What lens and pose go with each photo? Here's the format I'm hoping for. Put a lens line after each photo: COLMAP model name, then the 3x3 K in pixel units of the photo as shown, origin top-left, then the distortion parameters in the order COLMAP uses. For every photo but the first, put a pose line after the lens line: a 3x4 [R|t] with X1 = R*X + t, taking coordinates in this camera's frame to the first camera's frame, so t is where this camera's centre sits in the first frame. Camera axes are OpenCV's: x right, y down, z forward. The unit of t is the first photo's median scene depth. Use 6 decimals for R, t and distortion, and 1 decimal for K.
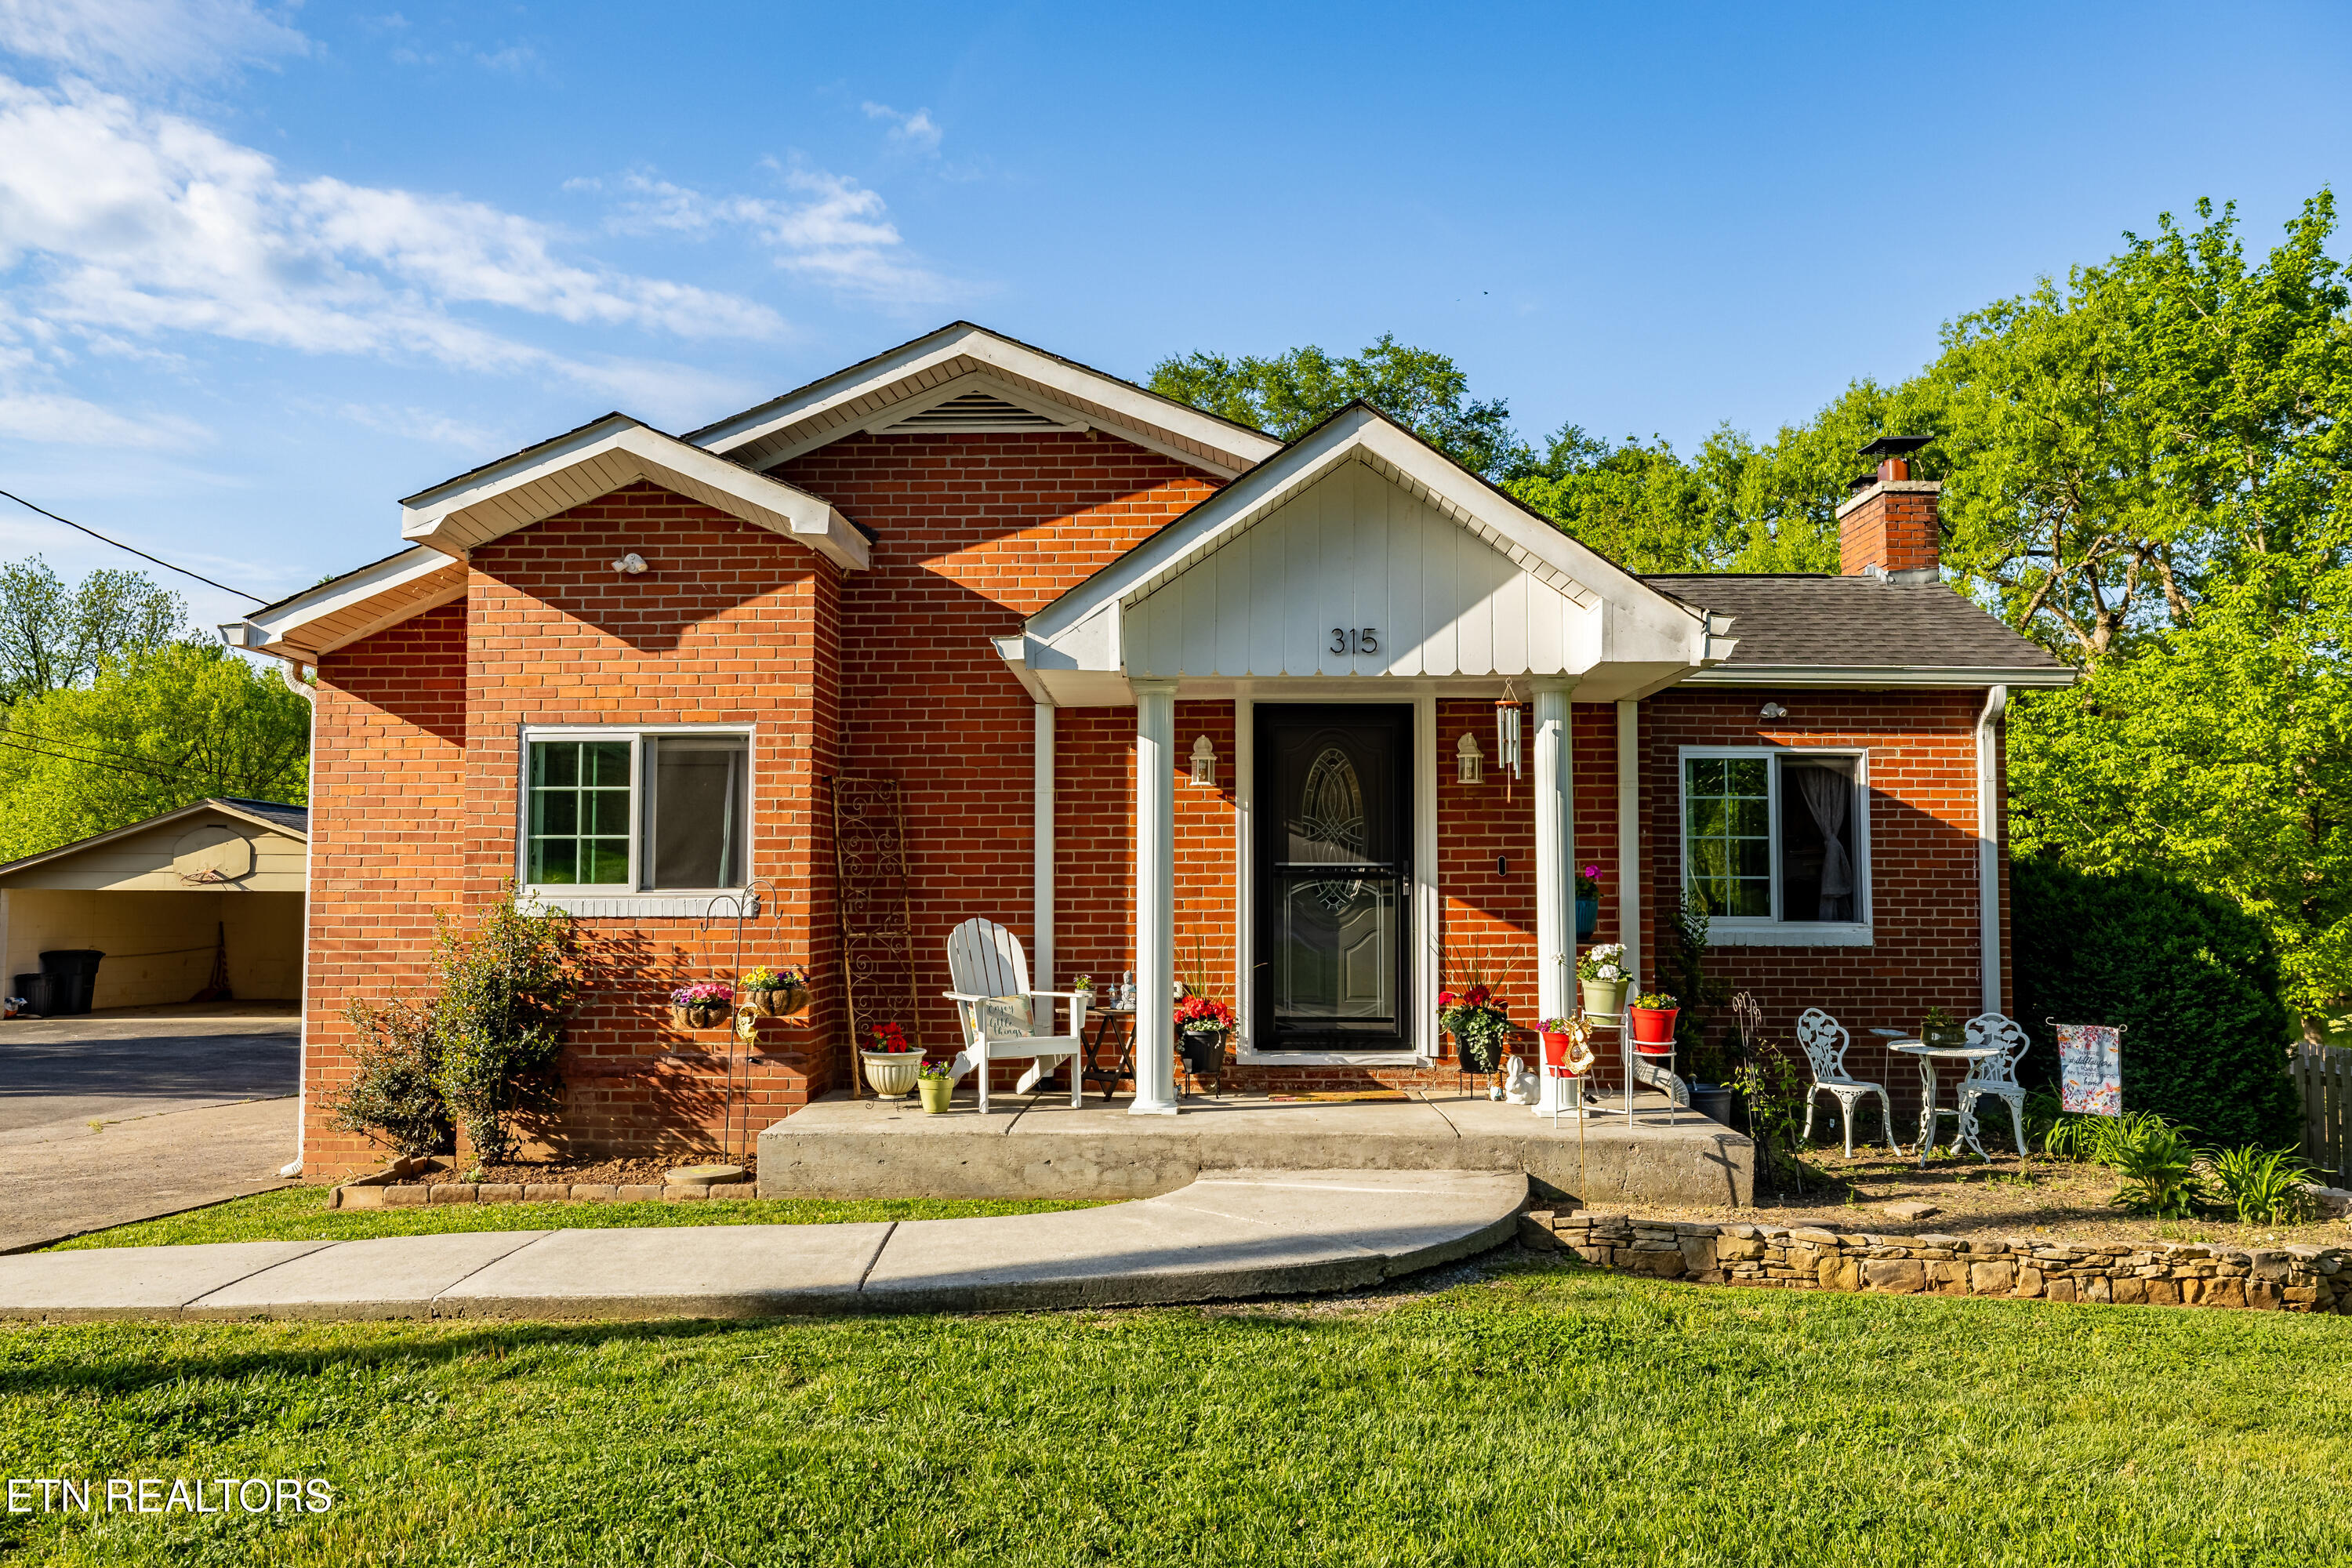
lens RADIAL K [[1691.7, 0, 1187.0], [0, 1691.7, 795.5], [0, 0, 1]] dist [0.002133, -0.004618]
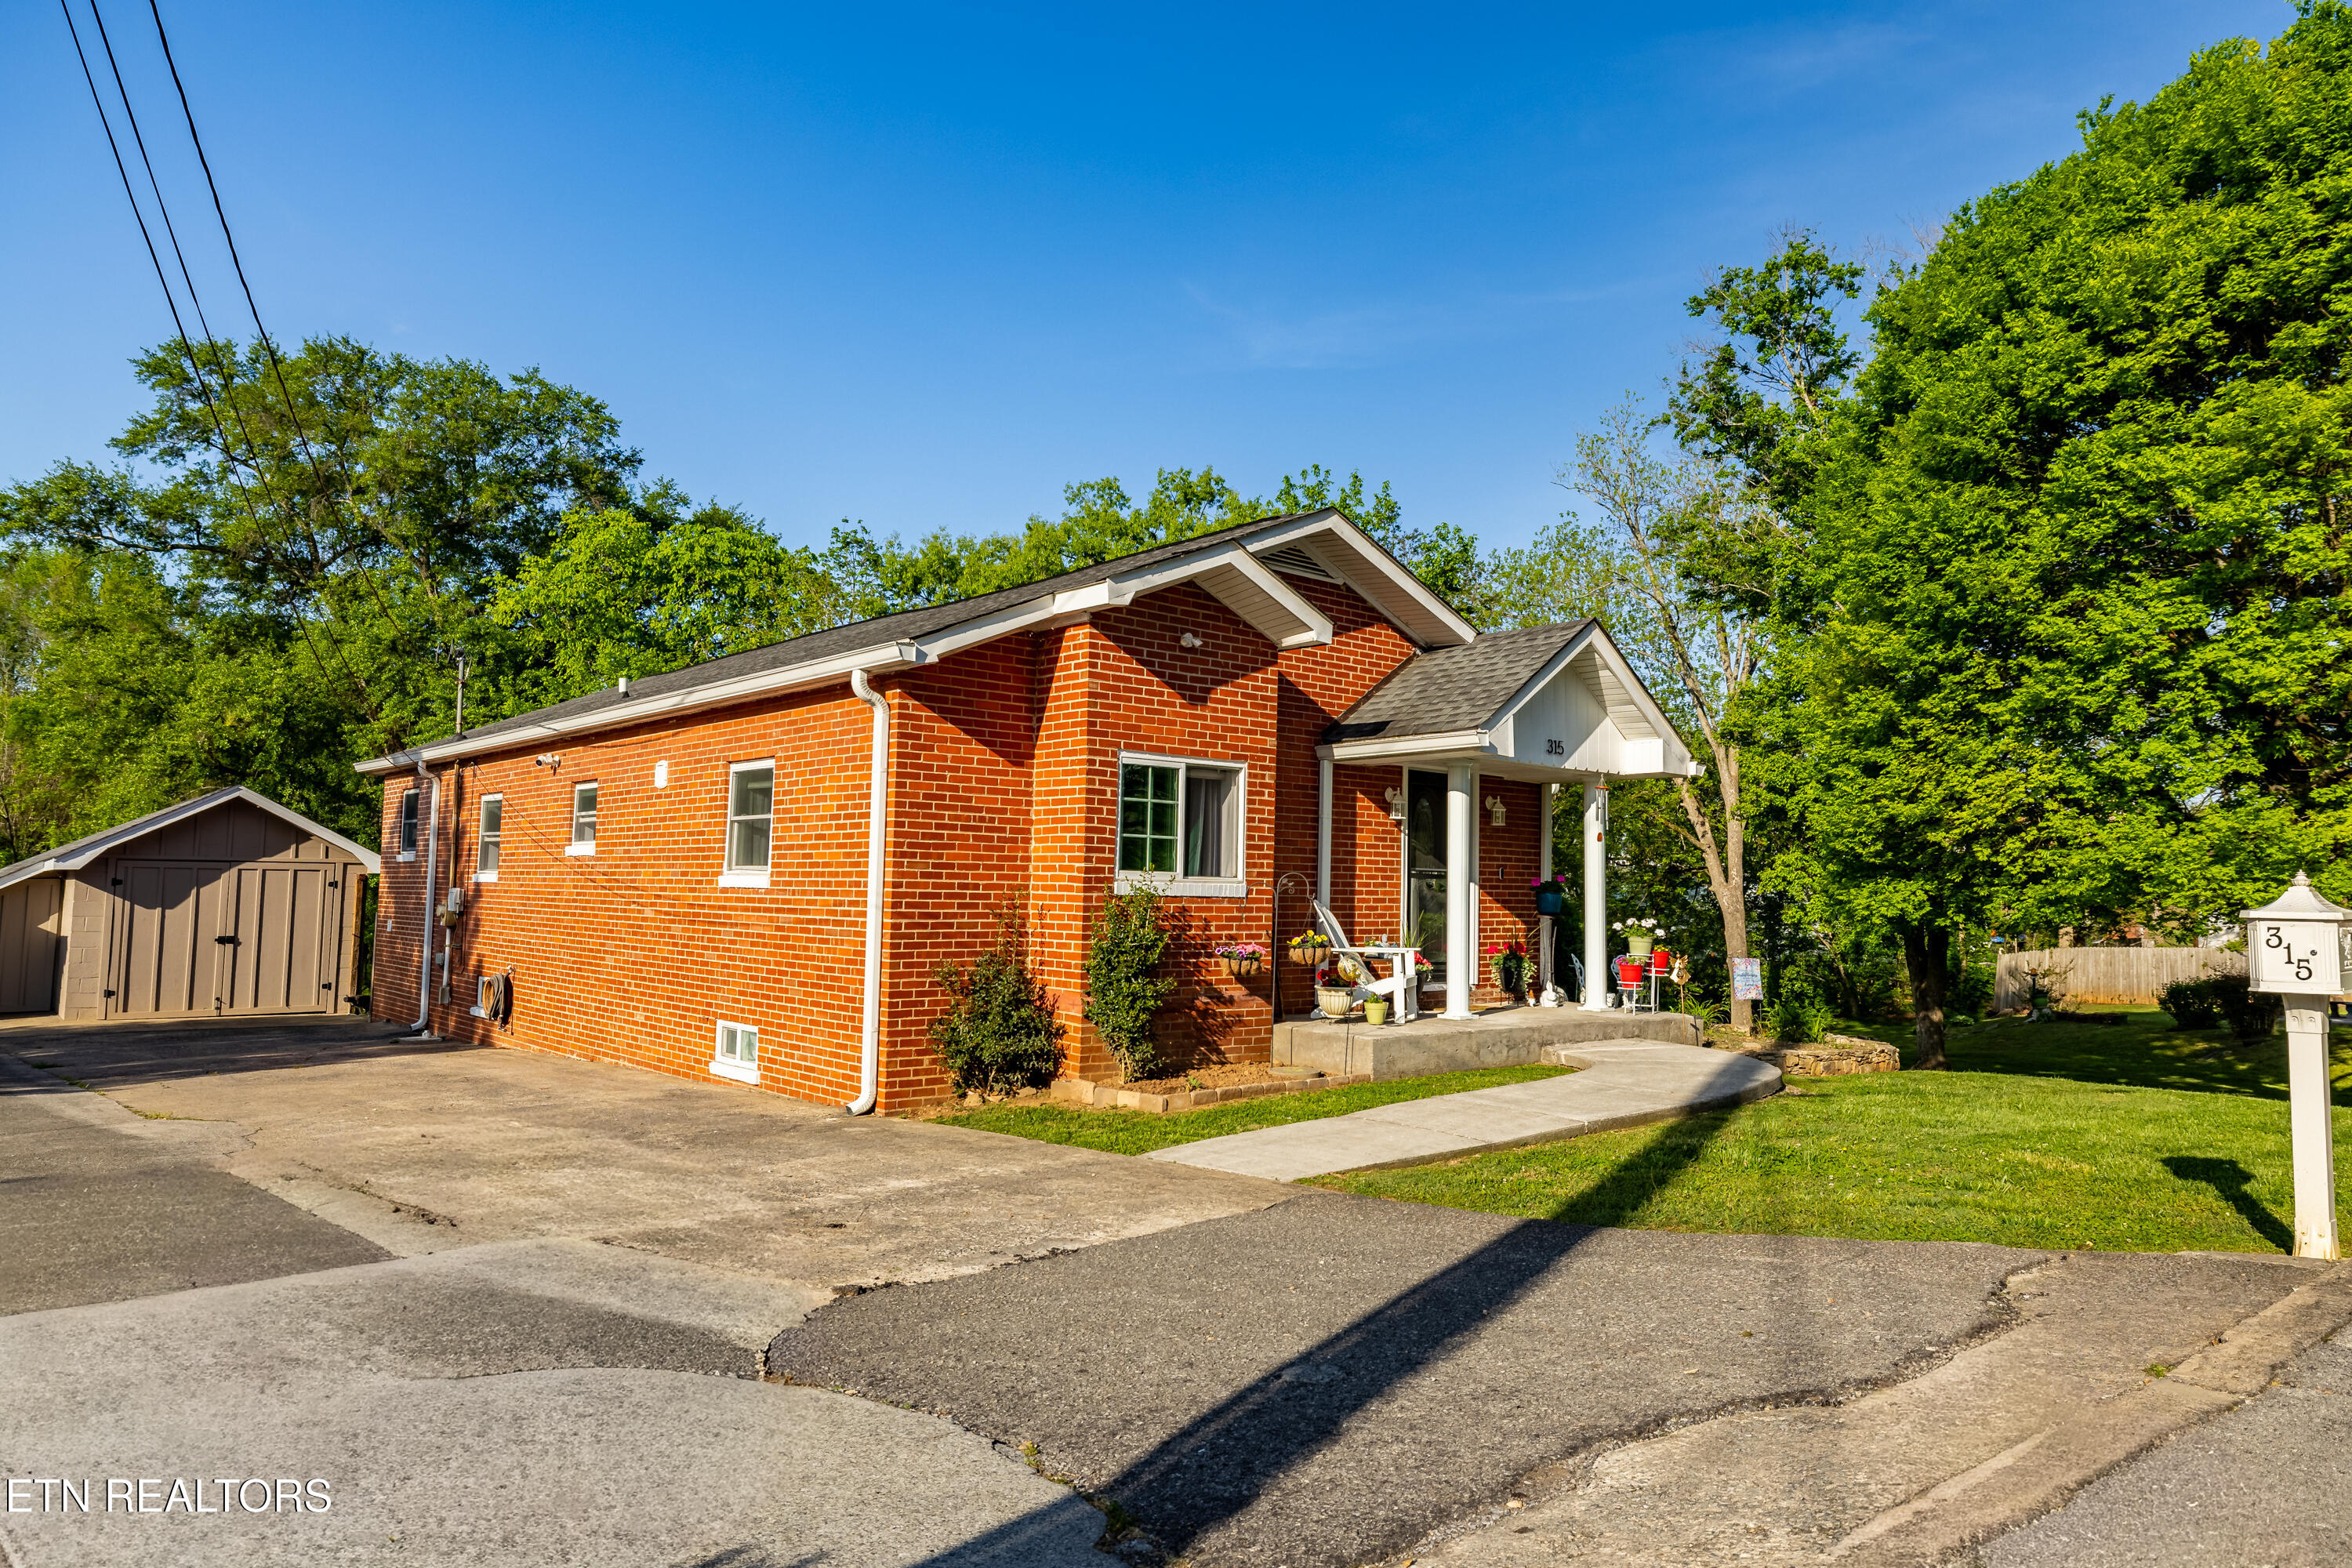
lens RADIAL K [[1442.1, 0, 1164.4], [0, 1442.1, 793.8], [0, 0, 1]] dist [-0.003711, 0.001131]
pose [[0.745770, 0.061246, 0.663382, -1.059585], [-0.060597, 0.997874, -0.024005, 0.016585], [-0.663441, -0.022296, 0.747896, 0.123370]]
